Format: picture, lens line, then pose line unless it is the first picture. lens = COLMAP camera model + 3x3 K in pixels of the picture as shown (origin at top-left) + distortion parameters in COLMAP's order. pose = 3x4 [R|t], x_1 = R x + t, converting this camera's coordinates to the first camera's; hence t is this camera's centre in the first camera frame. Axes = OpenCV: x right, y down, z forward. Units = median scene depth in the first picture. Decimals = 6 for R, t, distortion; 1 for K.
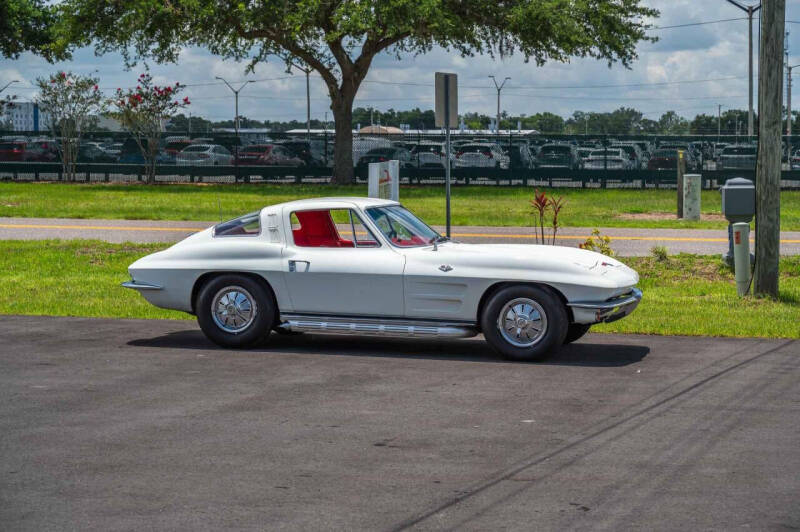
lens RADIAL K [[1630.2, 0, 400.0], [0, 1630.2, 266.0], [0, 0, 1]] dist [0.030391, -0.066187]
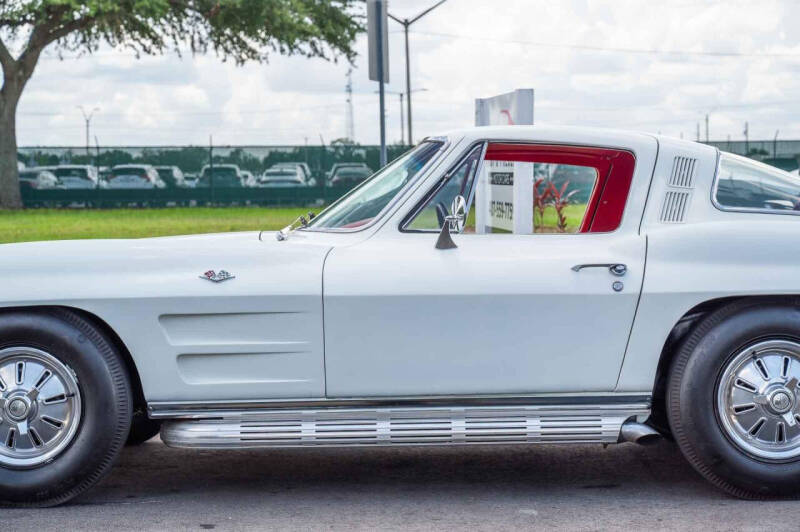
lens RADIAL K [[1632.6, 0, 400.0], [0, 1632.6, 266.0], [0, 0, 1]] dist [-0.001221, 0.366781]
pose [[0.965010, -0.027979, 0.260715, -0.177296], [0.034061, 0.999242, -0.018839, -0.000239], [-0.259990, 0.027060, 0.965232, 0.503326]]
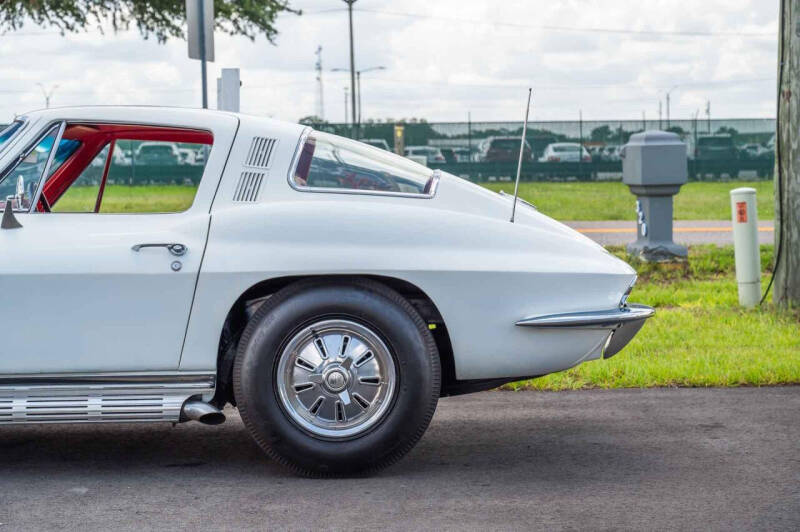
lens RADIAL K [[1630.2, 0, 400.0], [0, 1630.2, 266.0], [0, 0, 1]] dist [0.030391, -0.066187]
pose [[0.960405, -0.030985, 0.276880, -0.102115], [0.033657, 0.999421, -0.004900, 0.002131], [-0.276568, 0.014024, 0.960892, 0.481230]]
